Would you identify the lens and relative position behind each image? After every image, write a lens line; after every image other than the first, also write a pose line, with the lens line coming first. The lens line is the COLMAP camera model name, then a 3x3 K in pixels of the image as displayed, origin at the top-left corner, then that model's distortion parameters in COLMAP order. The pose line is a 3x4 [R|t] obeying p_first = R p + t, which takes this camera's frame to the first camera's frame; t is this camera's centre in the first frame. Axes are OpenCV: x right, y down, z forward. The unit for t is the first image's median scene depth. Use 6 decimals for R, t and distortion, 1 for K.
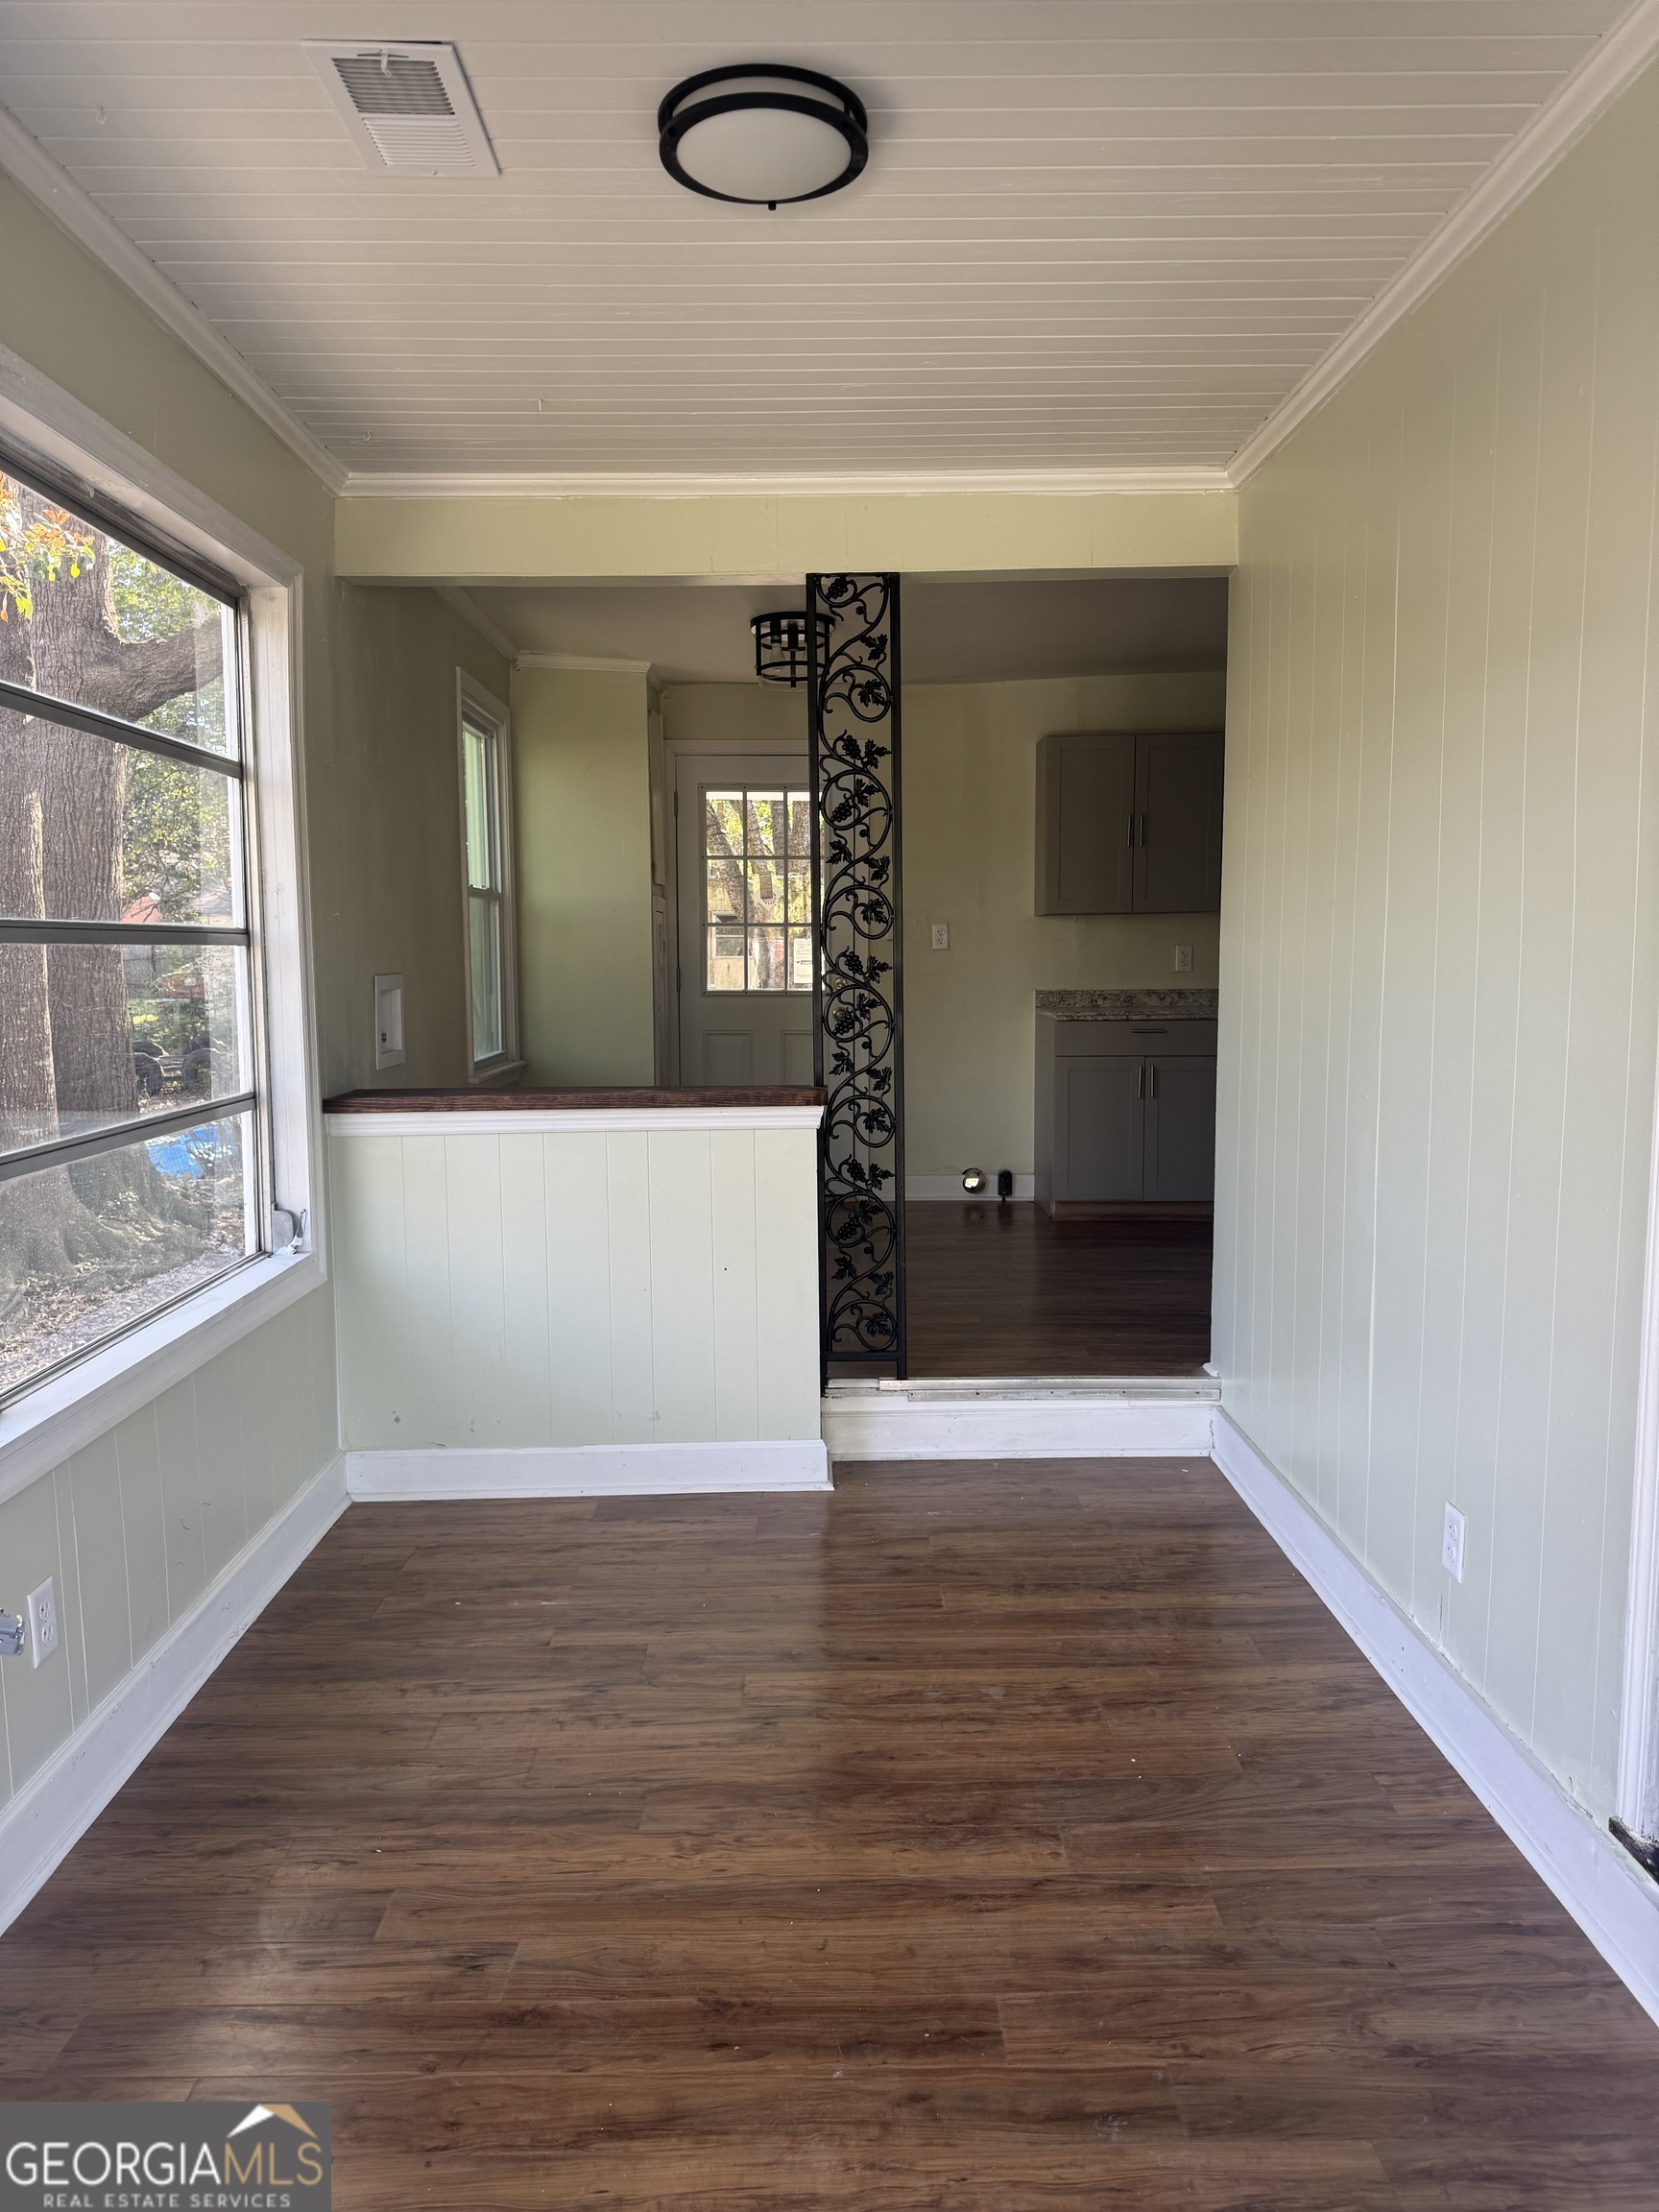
lens RADIAL K [[1571.5, 0, 832.0], [0, 1571.5, 1108.7], [0, 0, 1]] dist [0.073756, -0.059135]
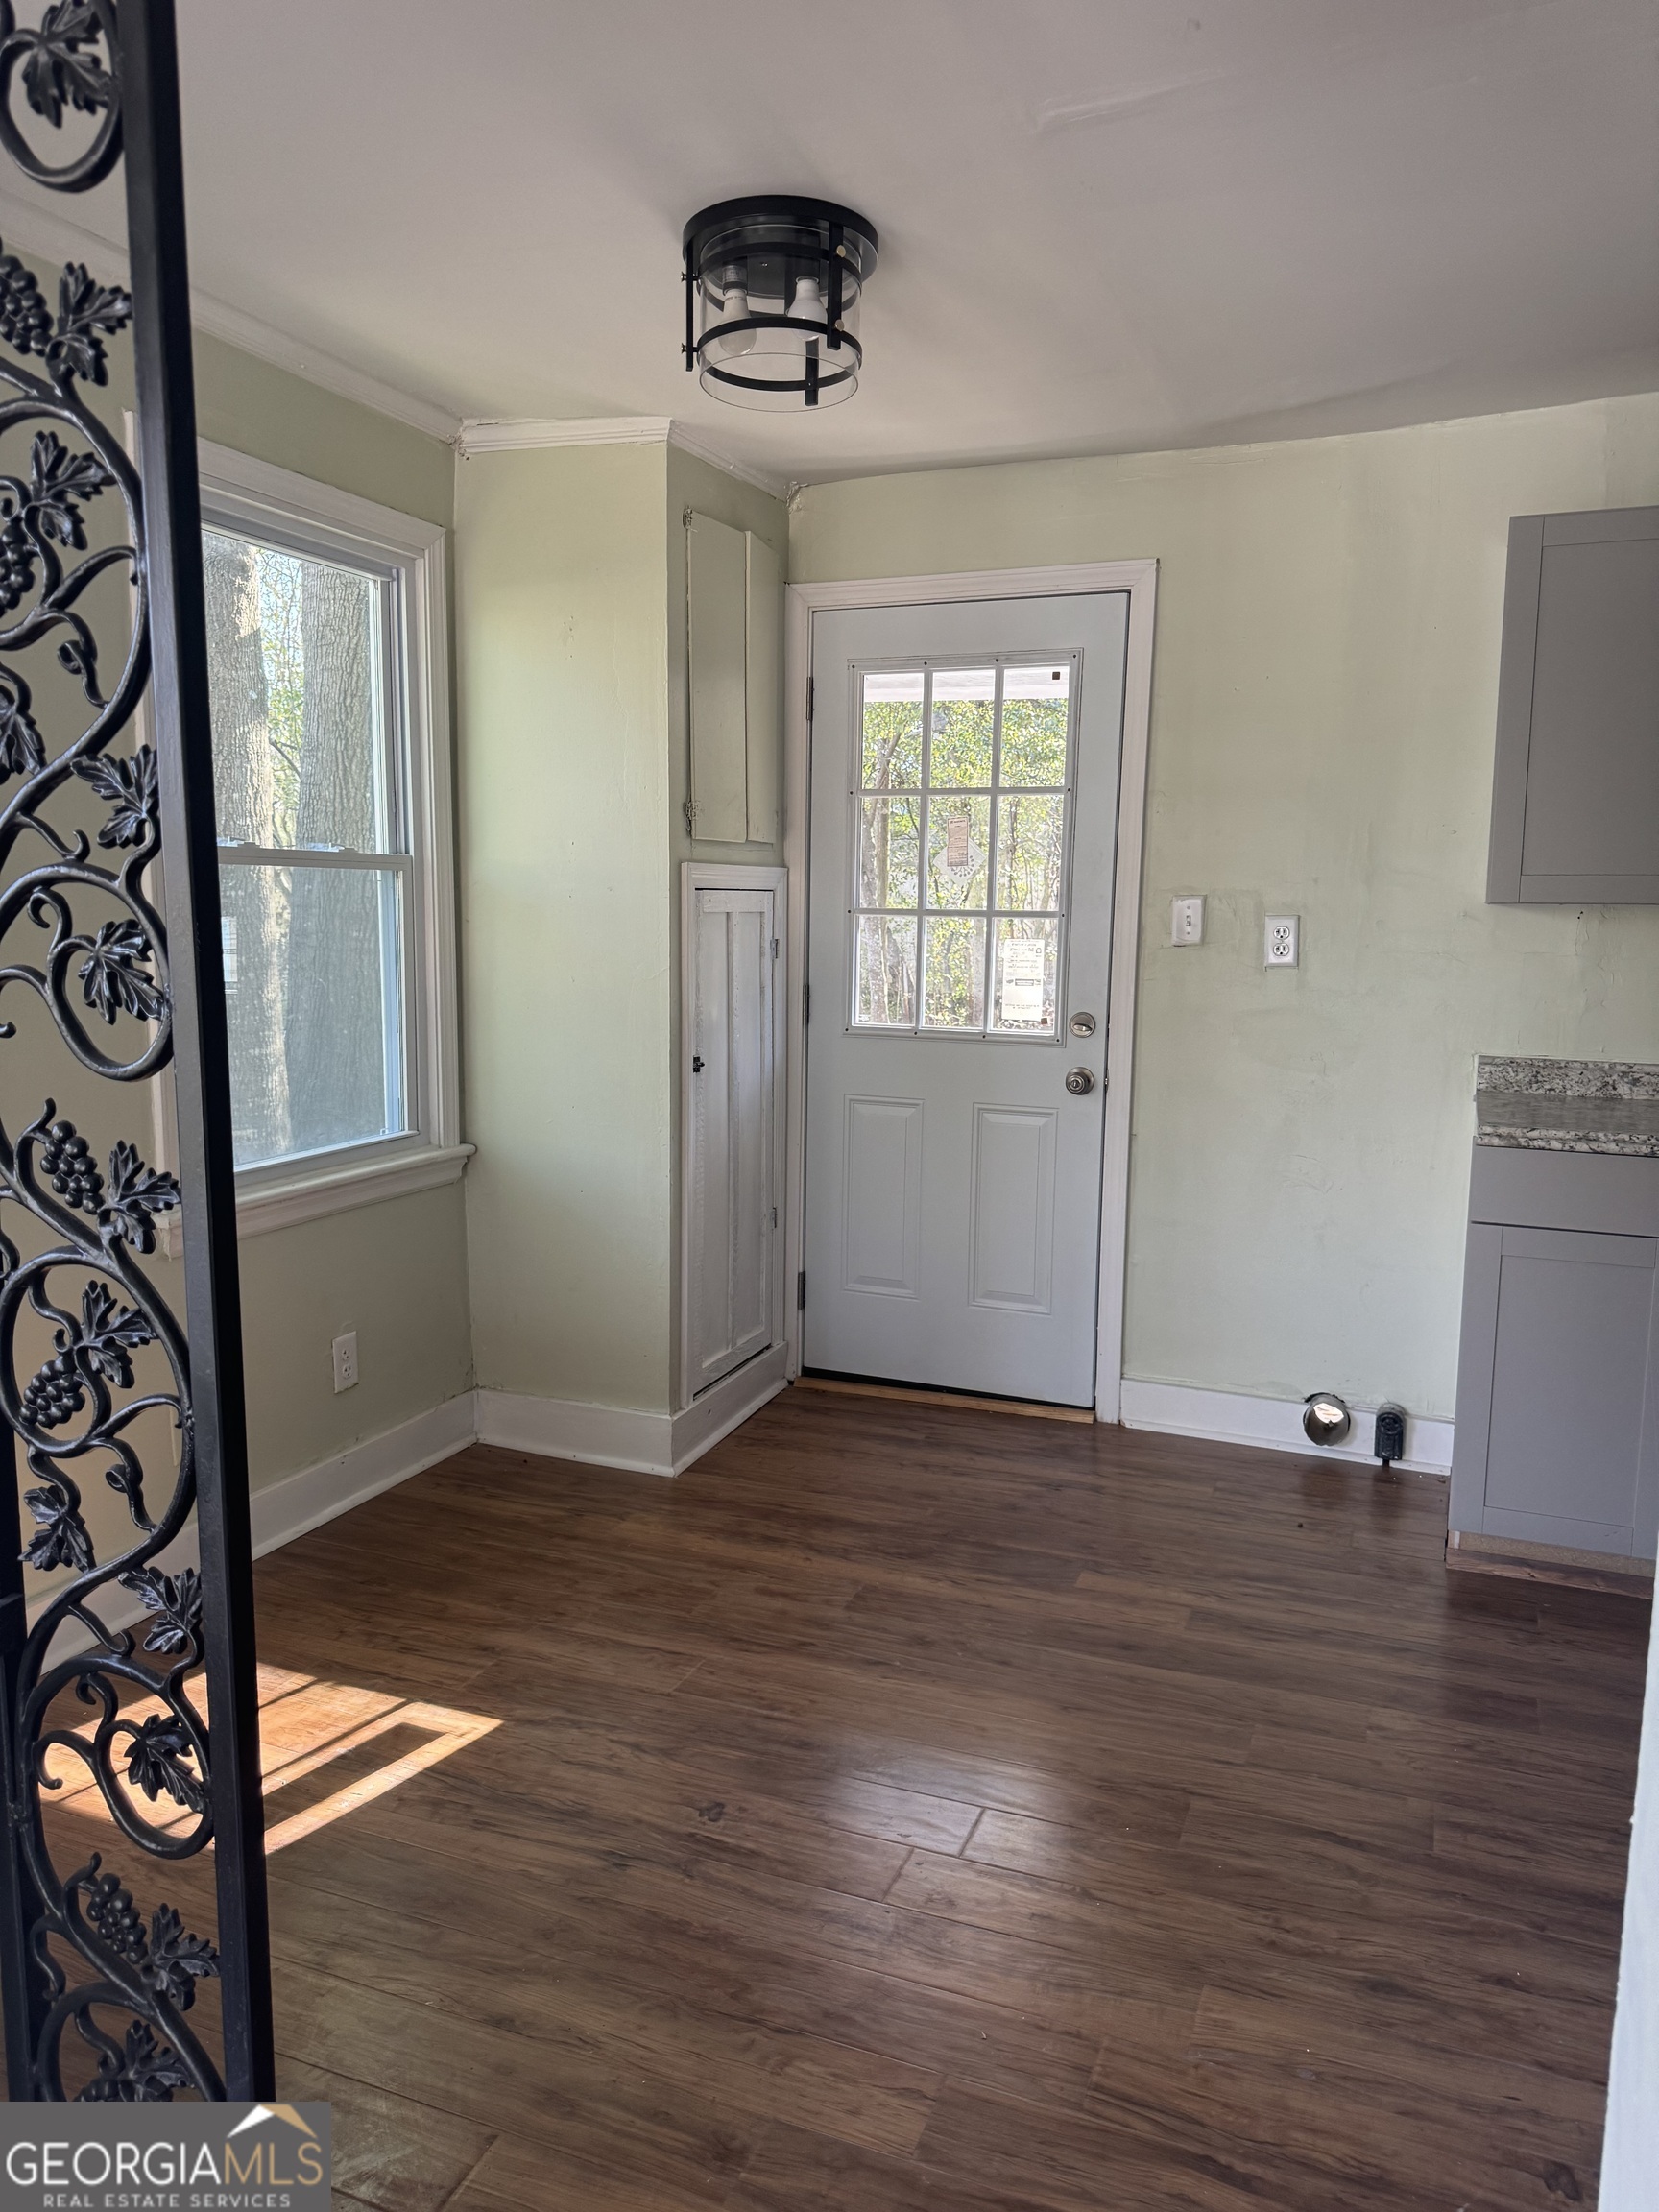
lens RADIAL K [[1571.5, 0, 818.1], [0, 1571.5, 1105.6], [0, 0, 1]] dist [0.073756, -0.059135]
pose [[0.918267, 0.068023, -0.390076, 0.134860], [-0.055907, 0.997538, 0.042346, -0.069622], [0.391996, -0.017077, 0.919808, 0.466623]]
